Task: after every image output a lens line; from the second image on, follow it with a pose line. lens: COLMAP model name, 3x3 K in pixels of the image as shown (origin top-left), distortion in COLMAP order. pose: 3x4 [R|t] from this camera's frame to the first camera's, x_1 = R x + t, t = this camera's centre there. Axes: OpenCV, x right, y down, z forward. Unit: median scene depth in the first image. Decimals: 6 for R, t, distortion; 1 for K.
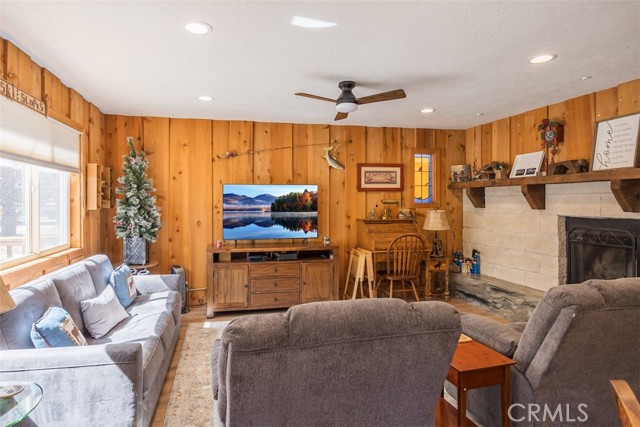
lens RADIAL K [[366.8, 0, 294.2], [0, 366.8, 204.2], [0, 0, 1]] dist [-0.000190, -0.000533]
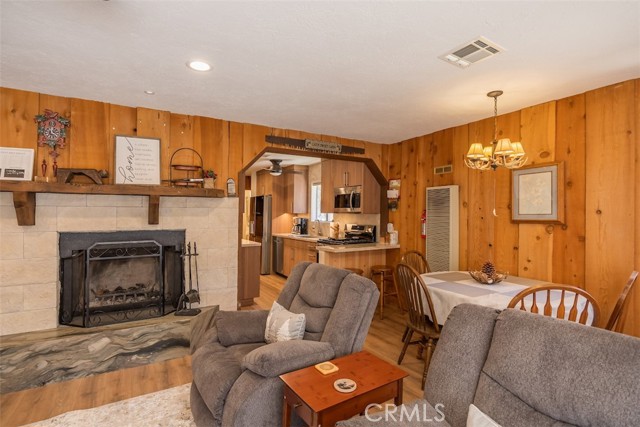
lens RADIAL K [[319.1, 0, 316.7], [0, 319.1, 213.7], [0, 0, 1]] dist [-0.004111, -0.000937]
pose [[-0.320922, 0.003415, 0.947099, -0.141110], [0.006763, 0.999976, -0.001314, -0.004622], [-0.947081, 0.005984, -0.320938, 0.644480]]
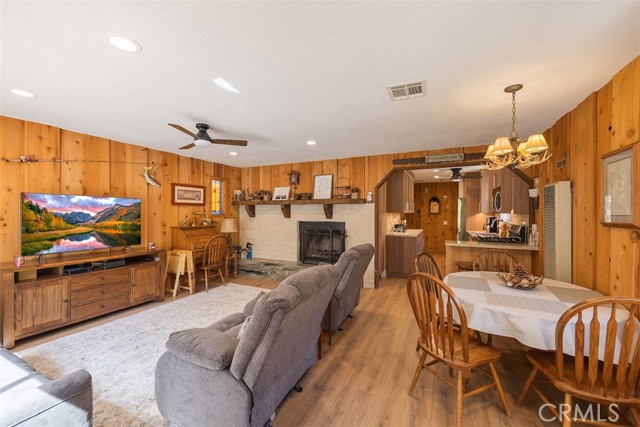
lens RADIAL K [[256.4, 0, 321.1], [0, 256.4, 215.0], [0, 0, 1]] dist [-0.001884, -0.000285]
pose [[0.606398, -0.001714, 0.795160, -0.270365], [0.000618, 0.999998, 0.001685, -0.001884], [-0.795161, -0.000530, 0.606398, 0.069257]]
